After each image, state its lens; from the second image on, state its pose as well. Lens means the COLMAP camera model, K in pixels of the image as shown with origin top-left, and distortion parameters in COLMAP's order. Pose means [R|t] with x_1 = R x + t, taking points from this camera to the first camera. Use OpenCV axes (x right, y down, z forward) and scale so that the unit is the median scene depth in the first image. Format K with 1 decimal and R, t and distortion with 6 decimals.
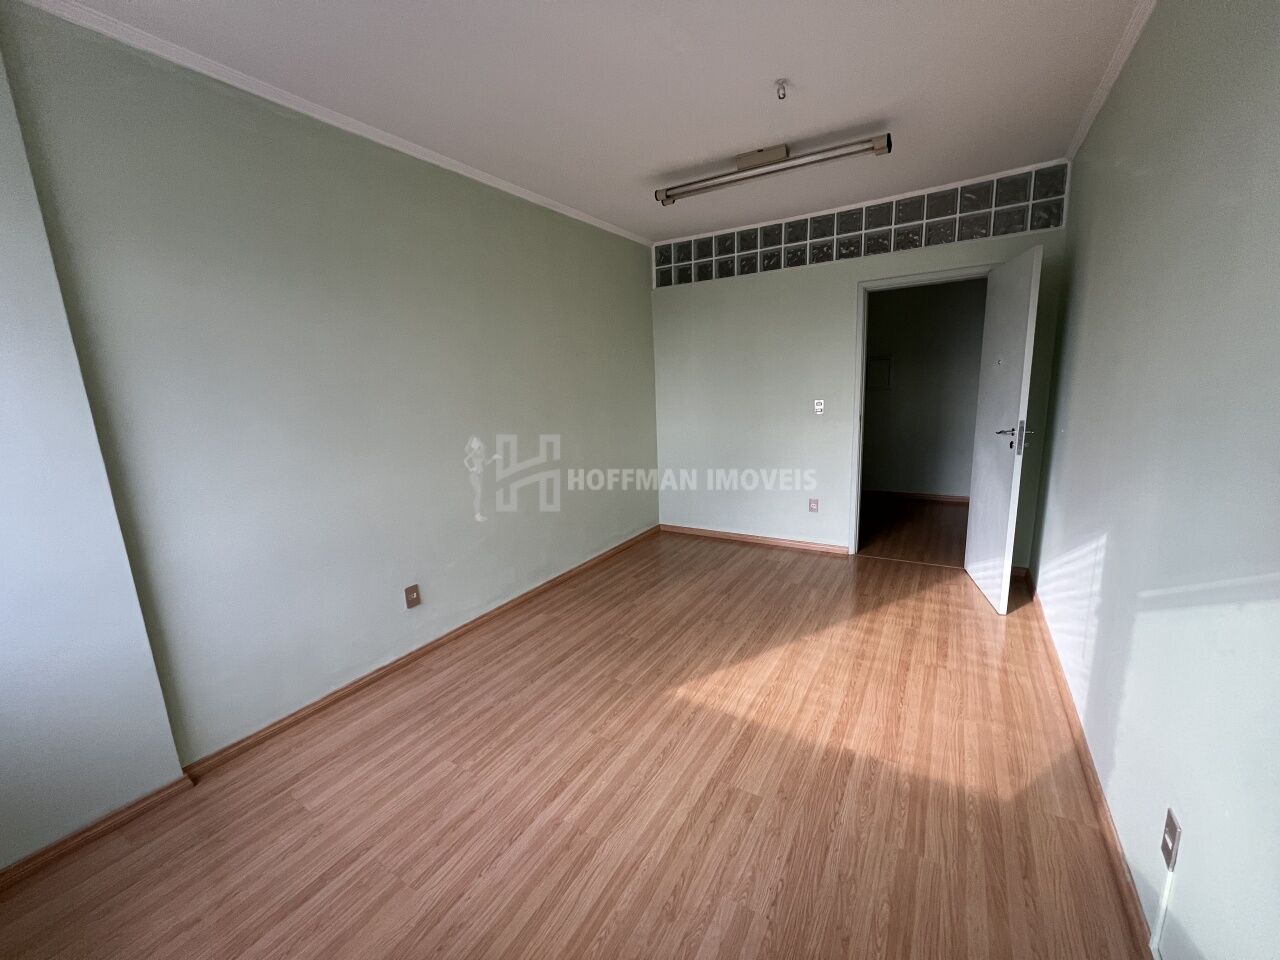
lens RADIAL K [[511.3, 0, 640.0], [0, 511.3, 483.2], [0, 0, 1]] dist [-0.001866, -0.000207]
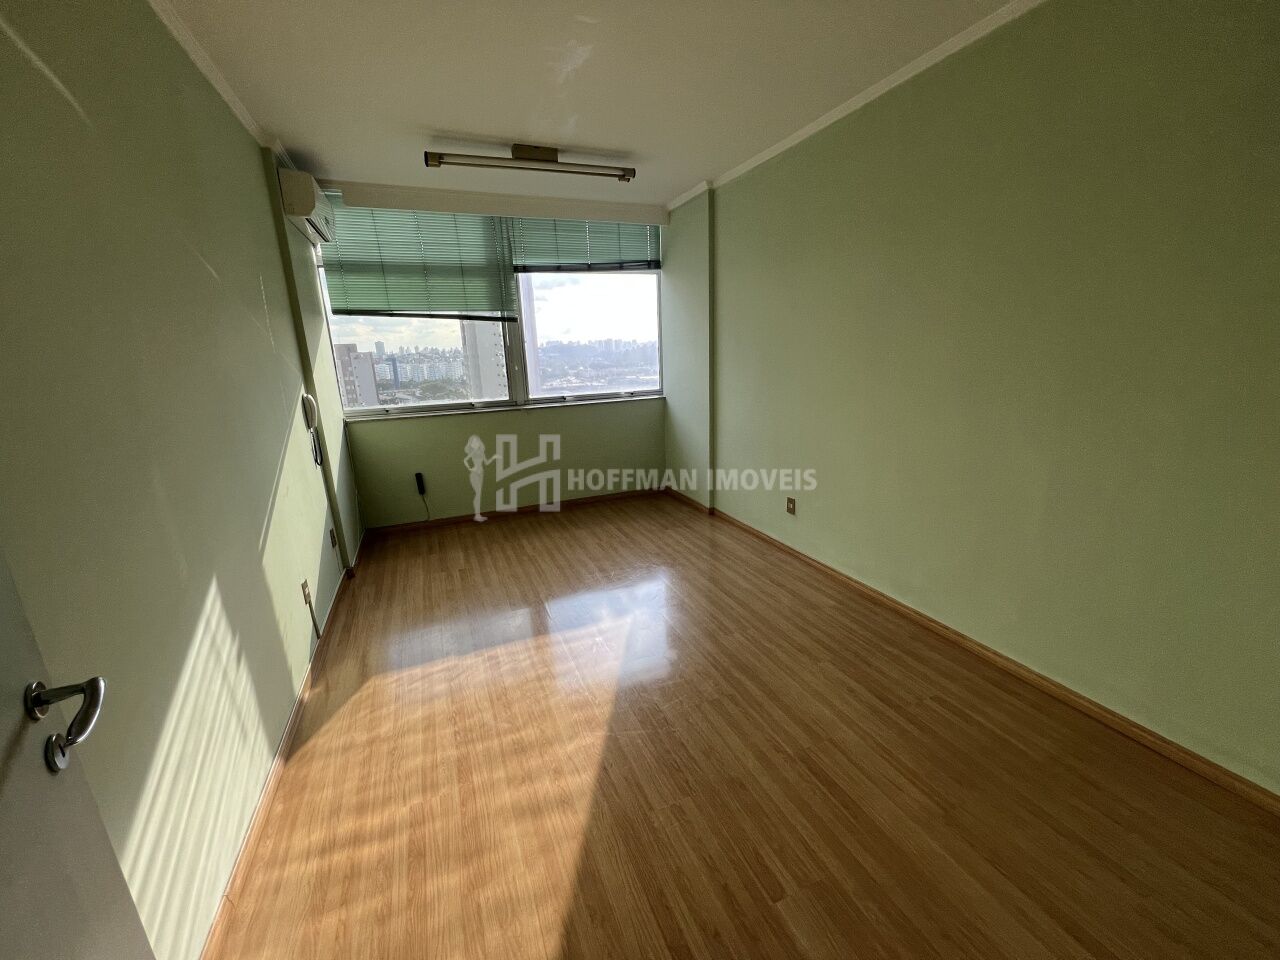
lens RADIAL K [[511.3, 0, 640.0], [0, 511.3, 483.2], [0, 0, 1]] dist [-0.001866, -0.000207]
pose [[-0.582388, 0.266429, -0.768011, 0.748834], [-0.097600, 0.915015, 0.391437, -0.297336], [0.807031, 0.302926, -0.506890, 1.318493]]
